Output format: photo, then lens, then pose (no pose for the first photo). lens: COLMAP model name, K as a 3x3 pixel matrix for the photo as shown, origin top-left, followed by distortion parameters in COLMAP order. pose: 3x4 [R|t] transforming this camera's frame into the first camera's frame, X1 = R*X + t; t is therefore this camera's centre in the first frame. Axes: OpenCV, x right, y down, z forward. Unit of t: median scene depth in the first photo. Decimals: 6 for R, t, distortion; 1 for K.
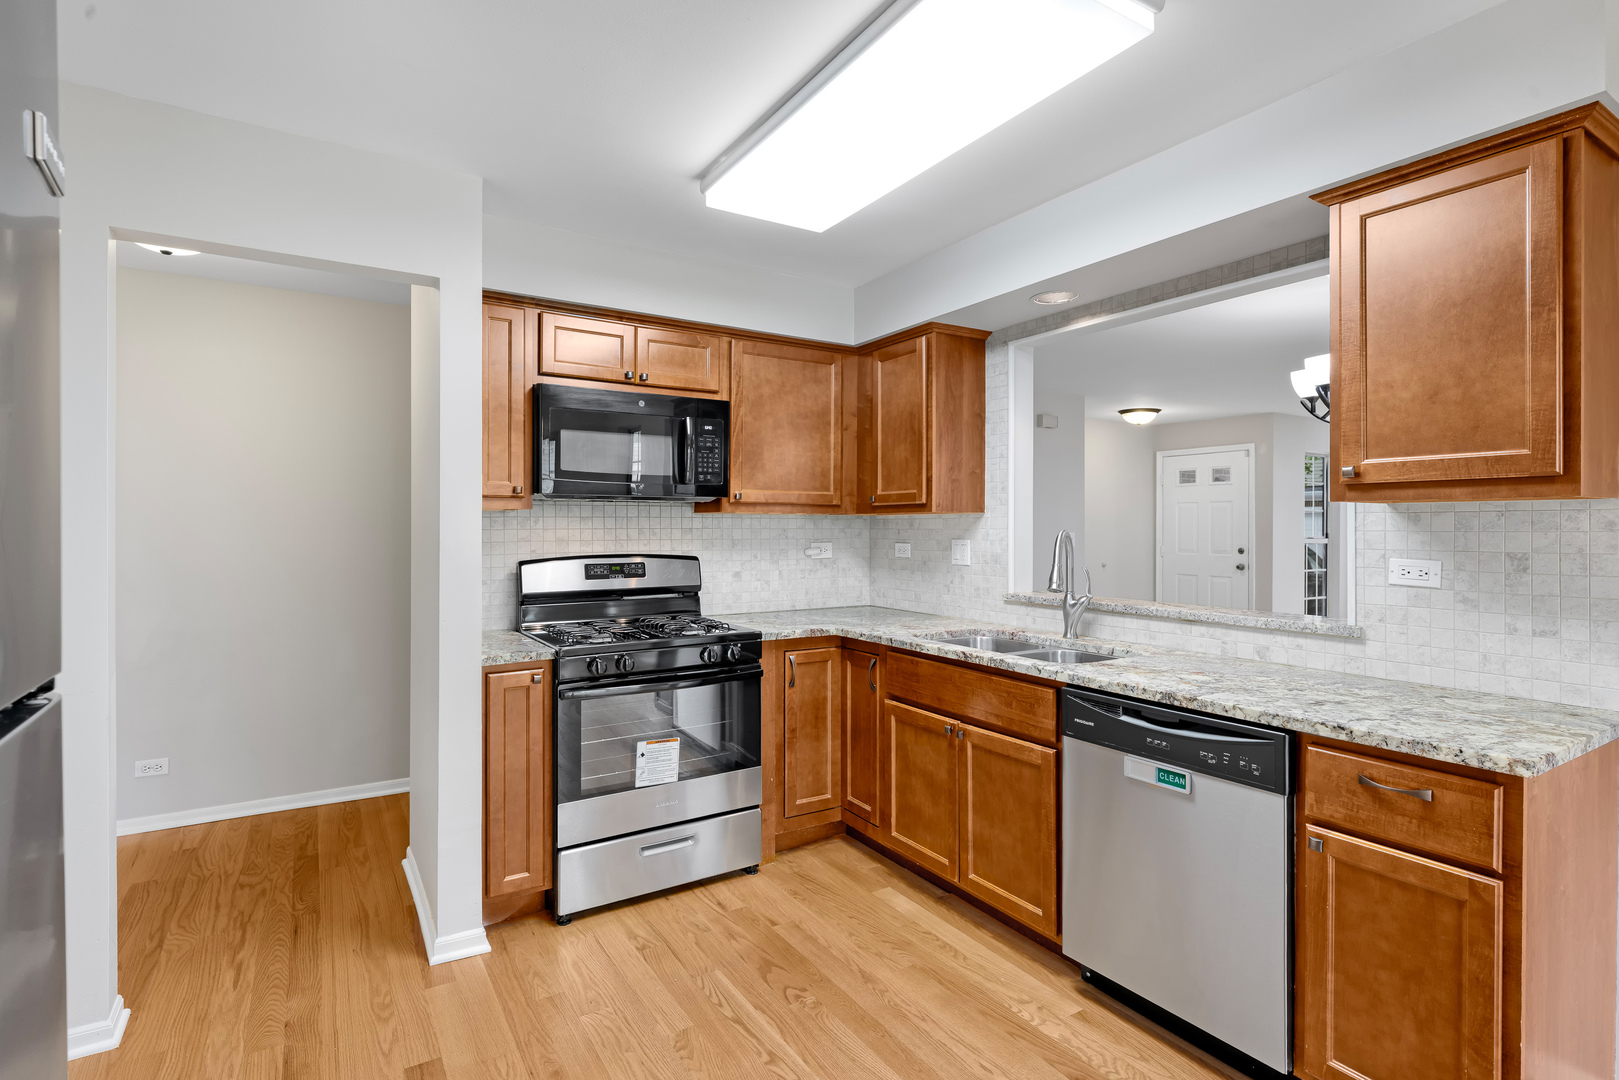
lens RADIAL K [[782.6, 0, 805.6], [0, 782.6, 525.8], [0, 0, 1]] dist [0.016703, -0.012861]
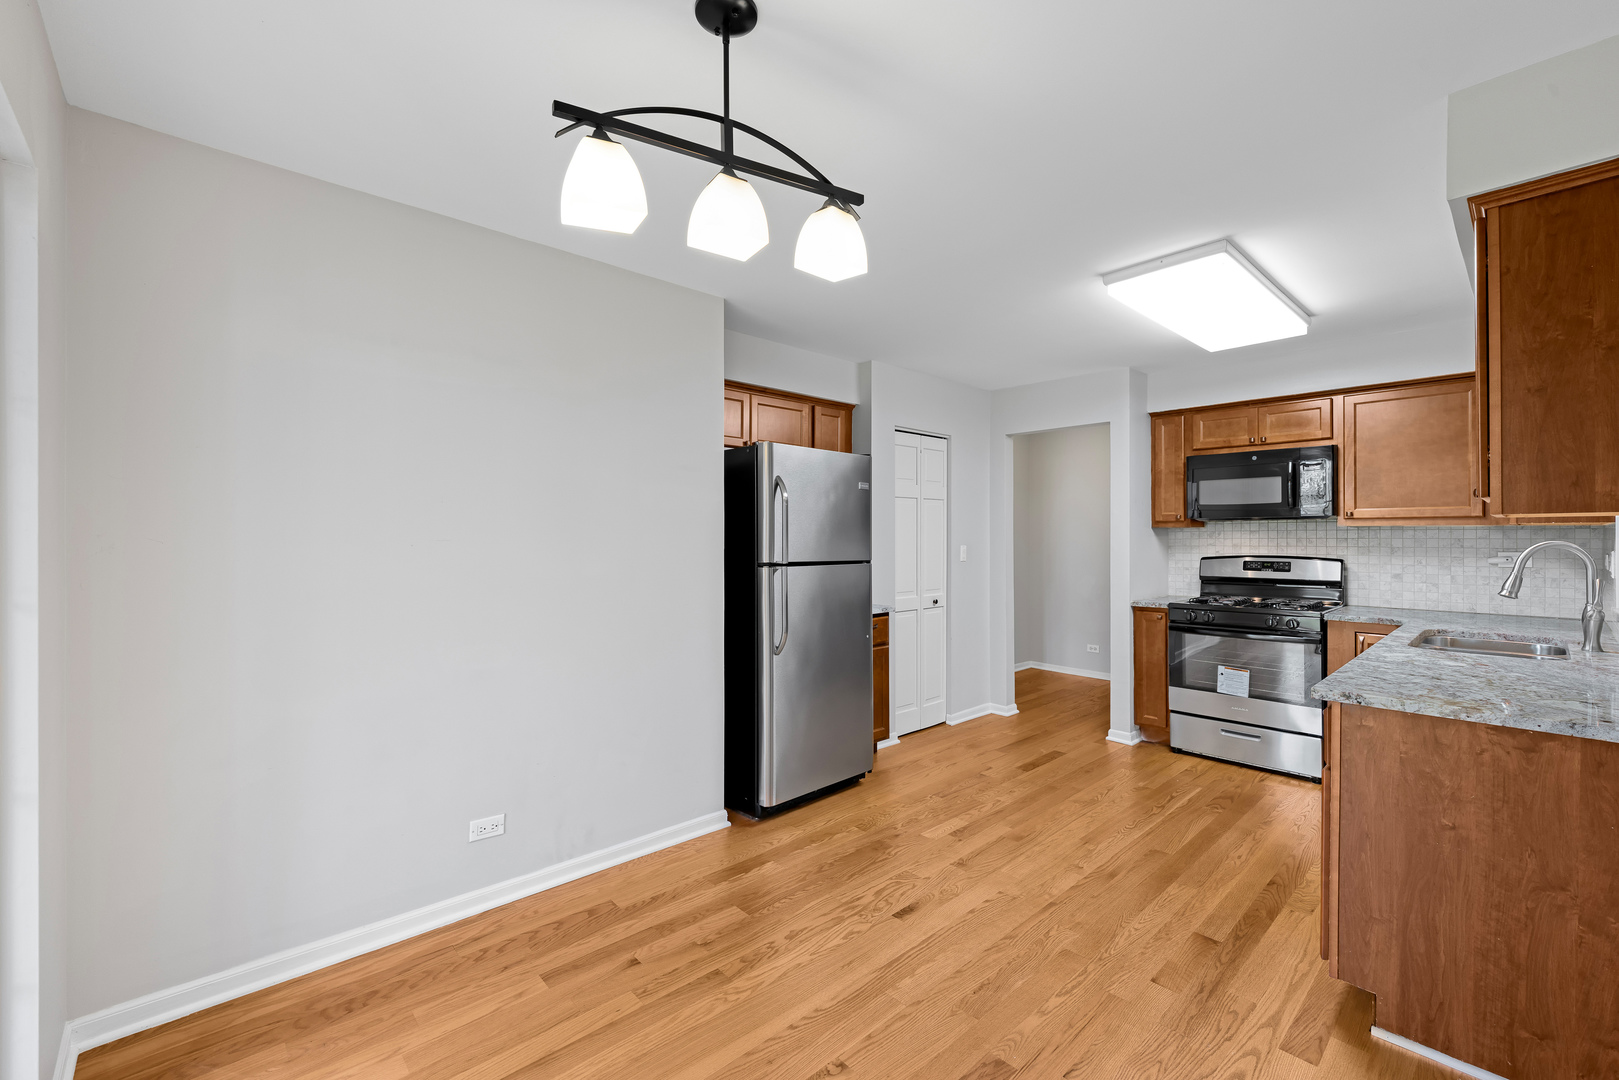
lens RADIAL K [[678.4, 0, 811.7], [0, 678.4, 533.9], [0, 0, 1]] dist [-0.001326, -0.000379]
pose [[0.187098, -0.002994, -0.982337, 1.023348], [0.003072, 0.999992, -0.002463, -0.004892], [0.982336, -0.002557, 0.187106, -0.124044]]
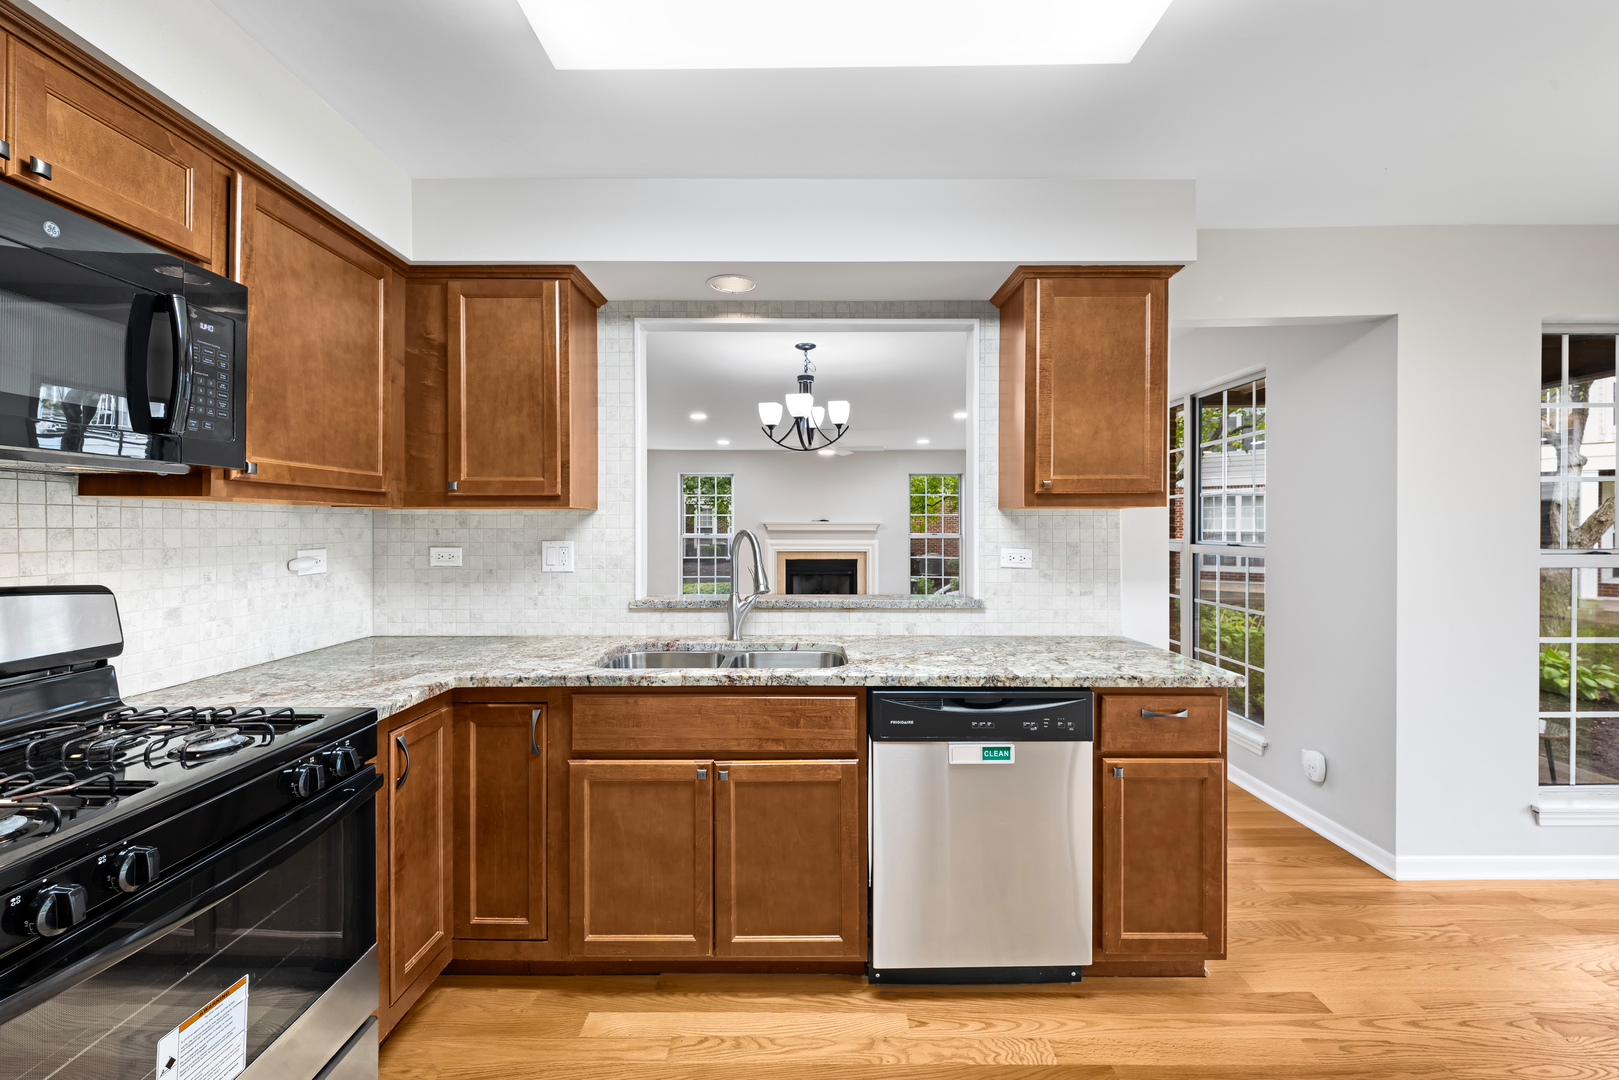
lens RADIAL K [[656.2, 0, 804.4], [0, 656.2, 530.4], [0, 0, 1]] dist [0.019759, -0.013026]
pose [[0.531273, -0.004714, 0.847188, -0.317232], [-0.001463, 0.999978, 0.006482, 0.001907], [-0.847200, -0.004684, 0.531254, 0.511226]]
